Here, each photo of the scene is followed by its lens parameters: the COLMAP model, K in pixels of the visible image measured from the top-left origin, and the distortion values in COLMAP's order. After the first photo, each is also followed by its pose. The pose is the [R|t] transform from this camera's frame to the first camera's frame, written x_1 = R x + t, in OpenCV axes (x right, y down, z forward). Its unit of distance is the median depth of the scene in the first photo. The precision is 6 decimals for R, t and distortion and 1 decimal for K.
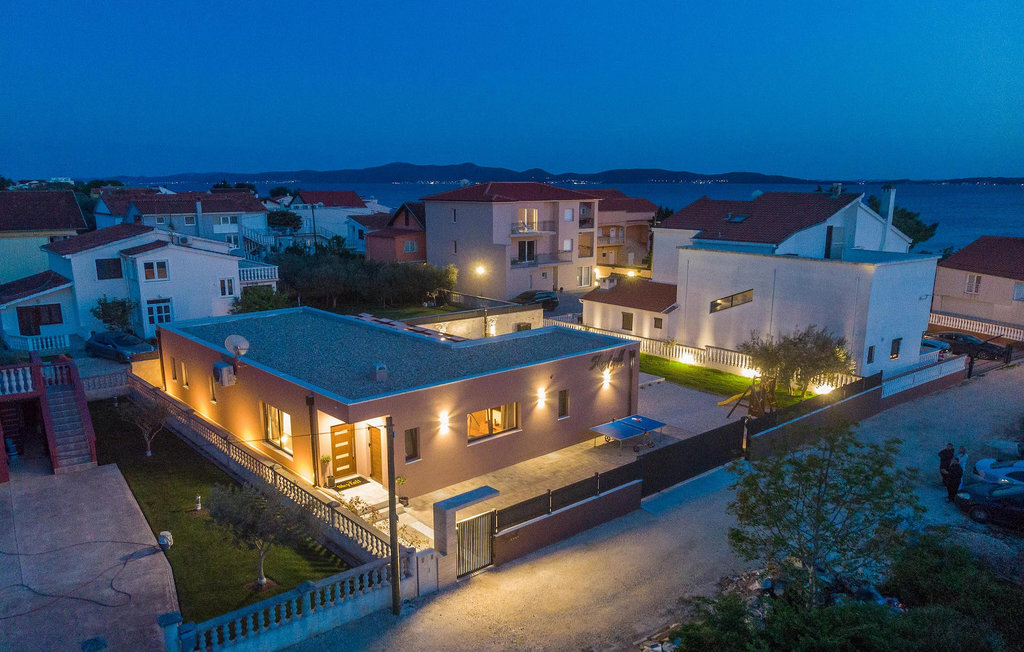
lens RADIAL K [[755.0, 0, 506.8], [0, 755.0, 375.8], [0, 0, 1]] dist [-0.007332, -0.004464]
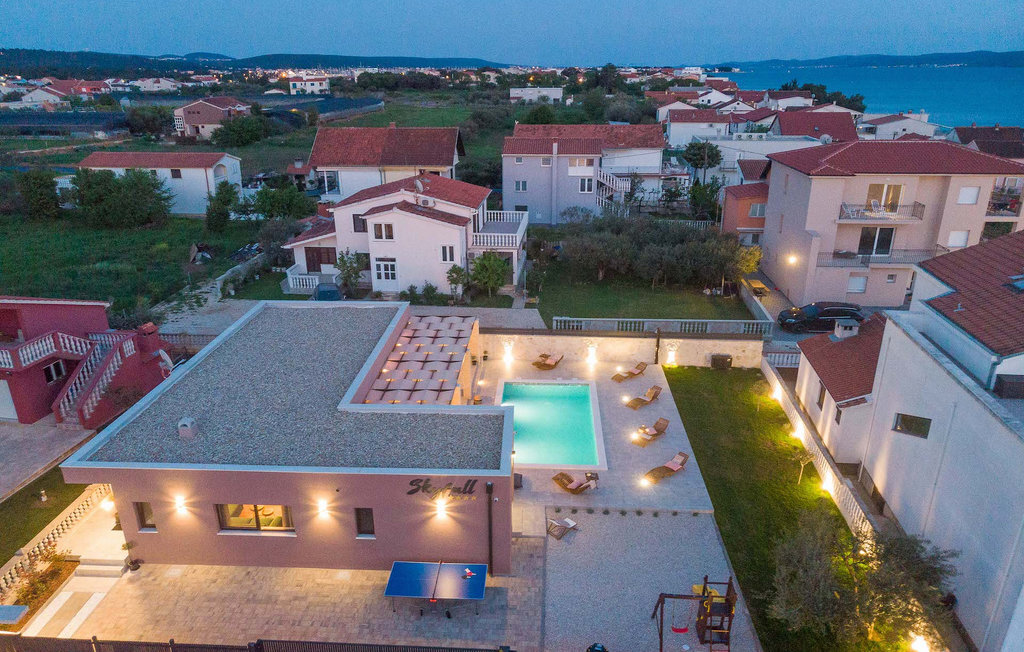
lens RADIAL K [[755.0, 0, 506.8], [0, 755.0, 375.8], [0, 0, 1]] dist [-0.007332, -0.004464]
pose [[0.715503, 0.264782, -0.646488, 0.414813], [-0.171307, 0.963636, 0.205082, -0.191158], [0.677281, -0.035989, 0.734844, 0.309728]]
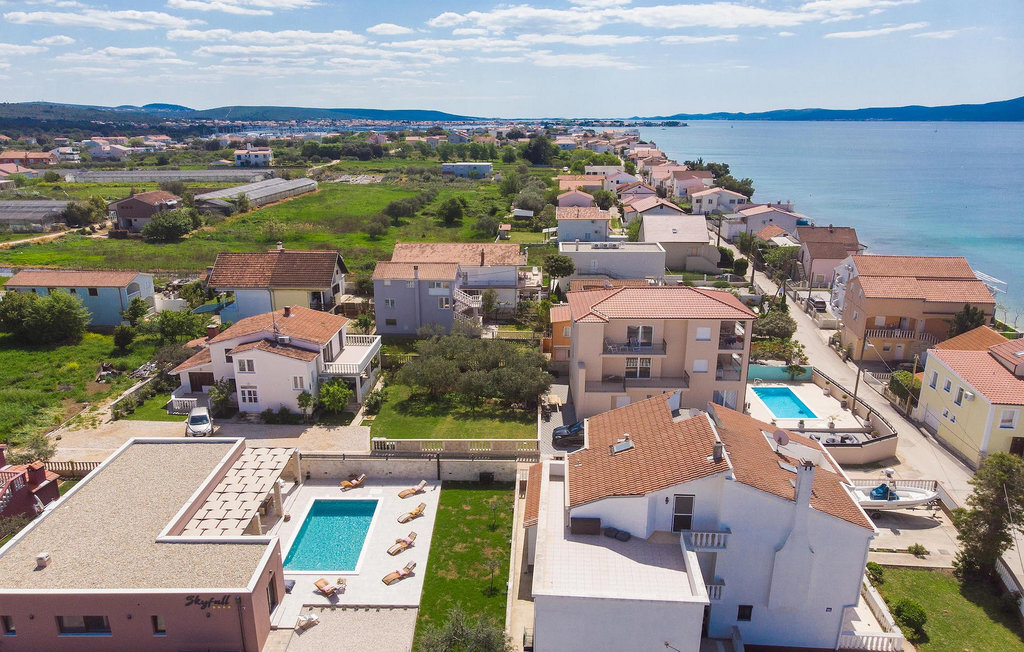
lens RADIAL K [[755.0, 0, 506.8], [0, 755.0, 375.8], [0, 0, 1]] dist [-0.007332, -0.004464]
pose [[0.749501, 0.219846, -0.624432, 0.732087], [-0.167976, 0.975534, 0.141839, -0.390343], [0.640337, -0.001419, 0.768093, 0.253072]]
